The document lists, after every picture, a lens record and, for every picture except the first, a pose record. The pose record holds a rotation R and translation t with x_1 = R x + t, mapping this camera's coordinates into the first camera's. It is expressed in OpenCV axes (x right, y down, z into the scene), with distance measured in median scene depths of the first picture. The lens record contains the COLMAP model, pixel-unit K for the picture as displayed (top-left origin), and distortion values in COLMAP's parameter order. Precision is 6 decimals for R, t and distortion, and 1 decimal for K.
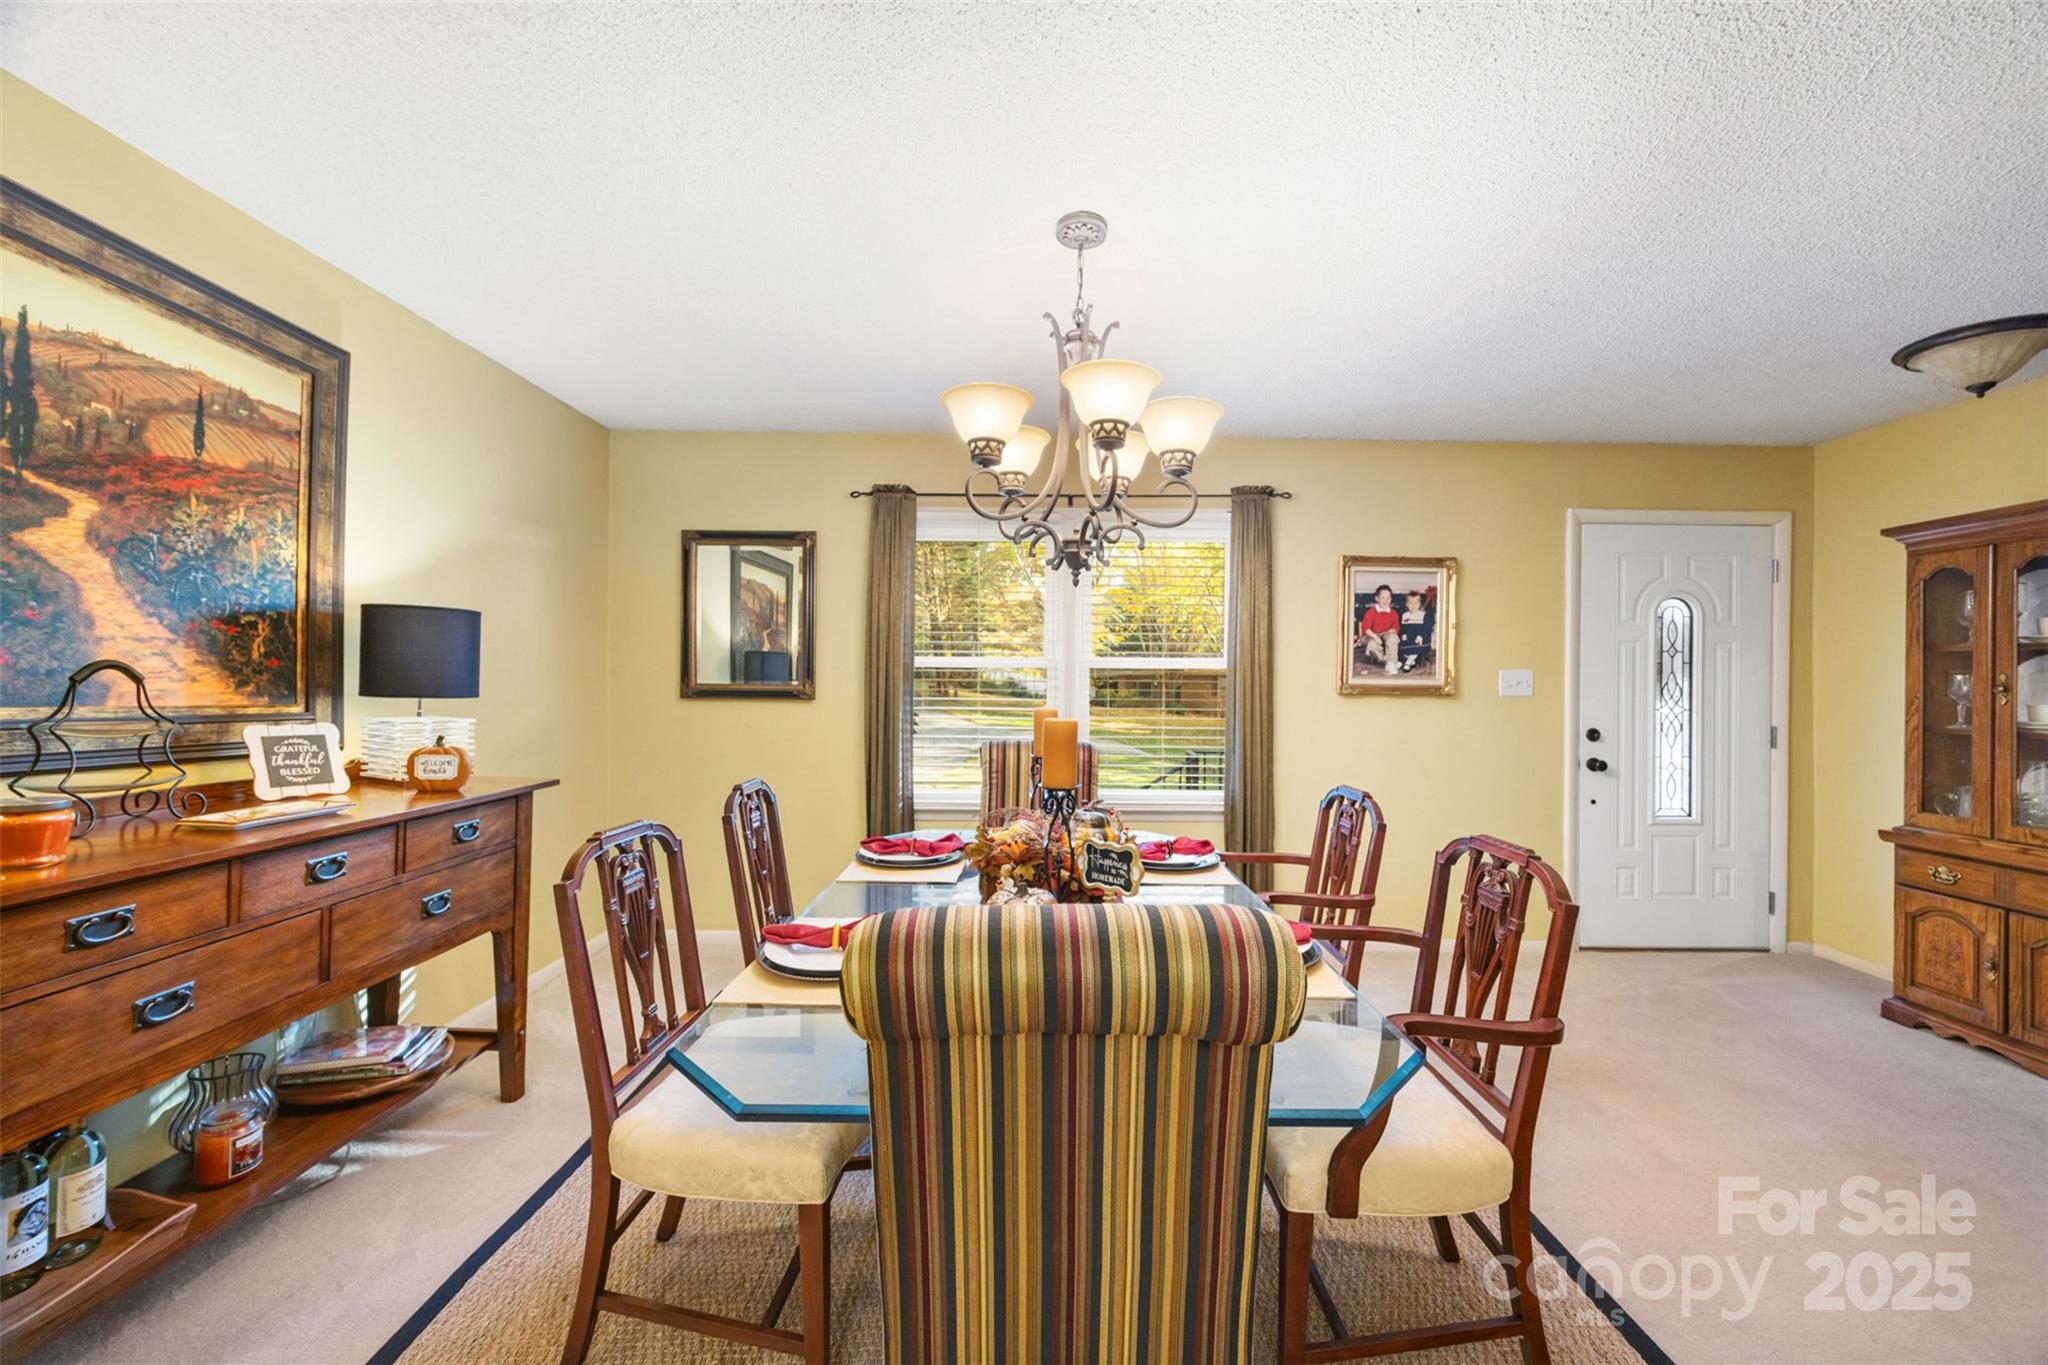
lens RADIAL K [[776.6, 0, 1033.3], [0, 776.6, 687.1], [0, 0, 1]] dist [-0.003675, 0.000257]
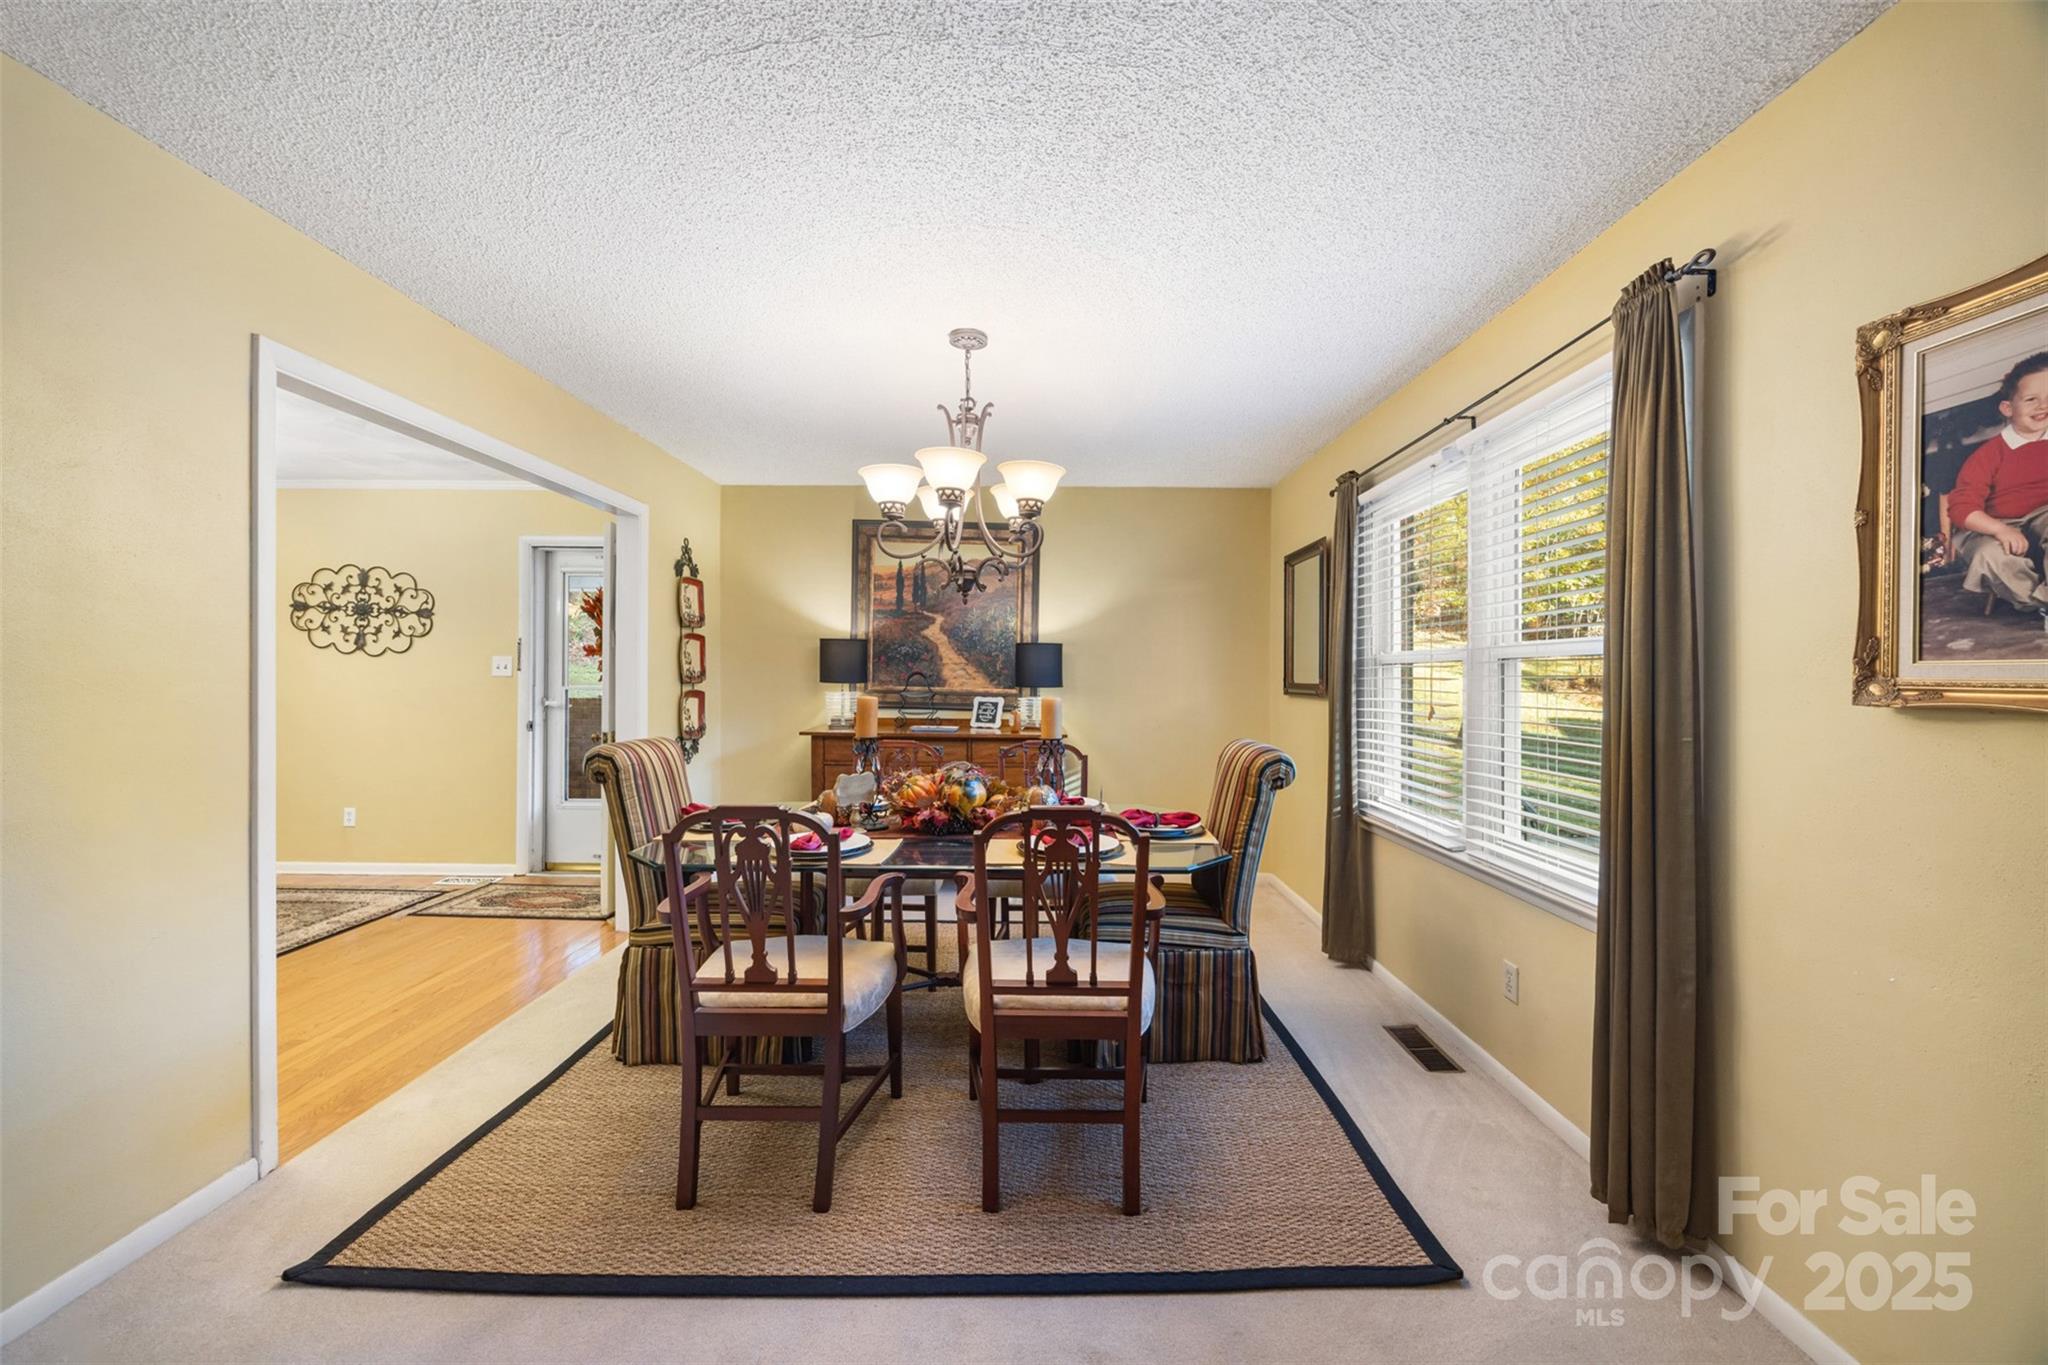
lens RADIAL K [[776.6, 0, 1026.9], [0, 776.6, 682.4], [0, 0, 1]] dist [-0.003675, 0.000257]
pose [[-0.013581, -0.003910, -0.999900, 1.251993], [-0.017239, 0.999845, -0.003676, 0.007393], [0.999759, 0.017188, -0.013647, 1.009375]]
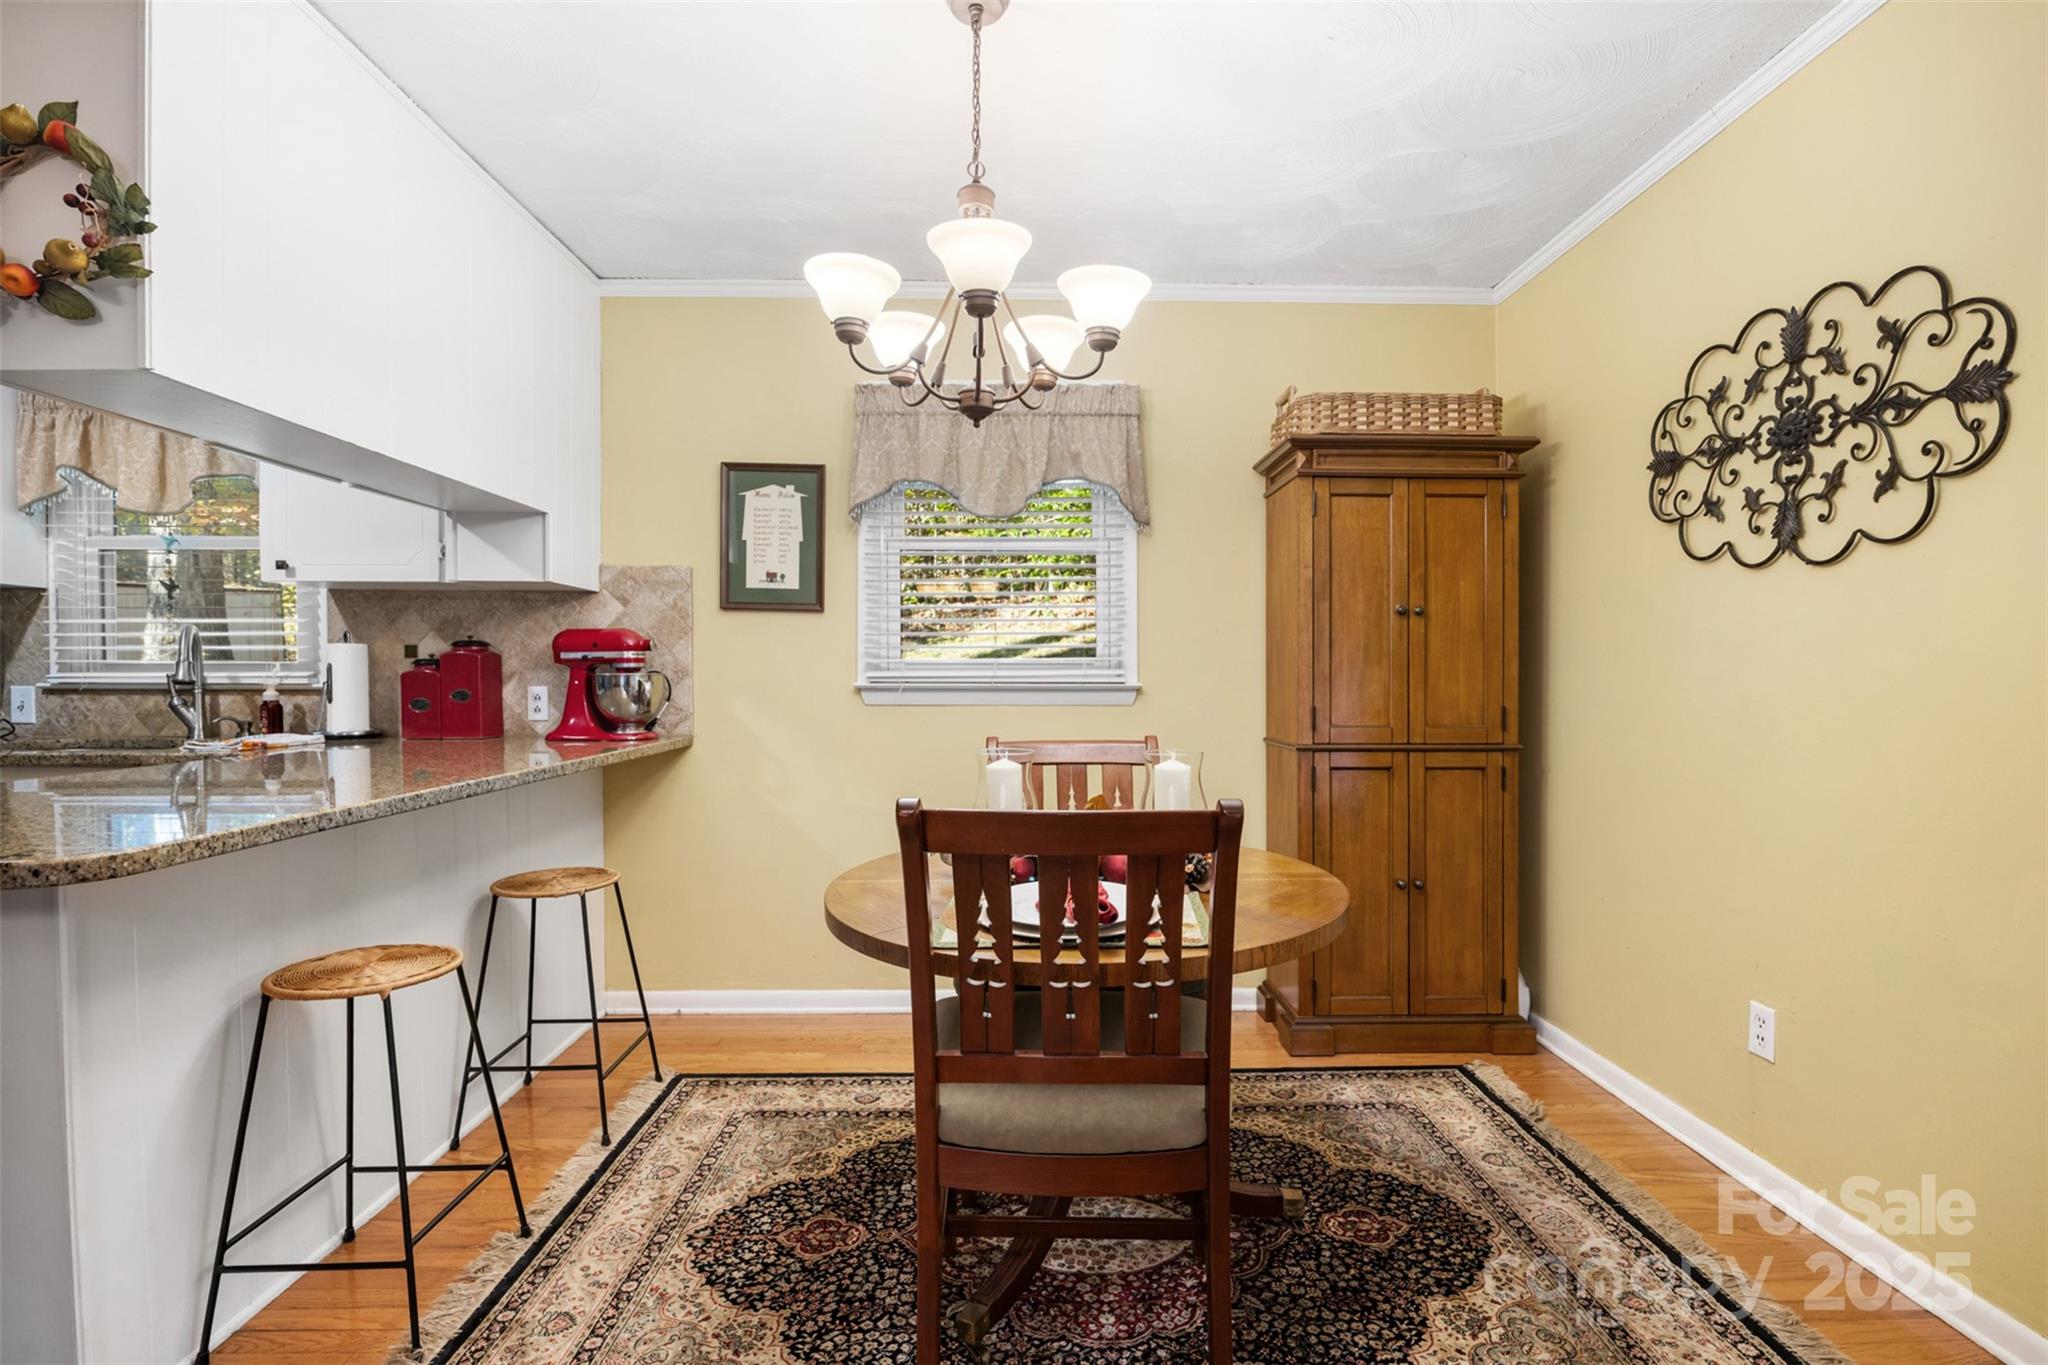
lens RADIAL K [[965.8, 0, 1030.3], [0, 965.8, 687.5], [0, 0, 1]] dist [-0.010714, -0.000231]
pose [[-0.999860, -0.009582, -0.013738, -0.169730], [-0.009763, 0.999865, 0.013191, 0.066238], [0.013610, 0.013324, -0.999819, 0.008285]]
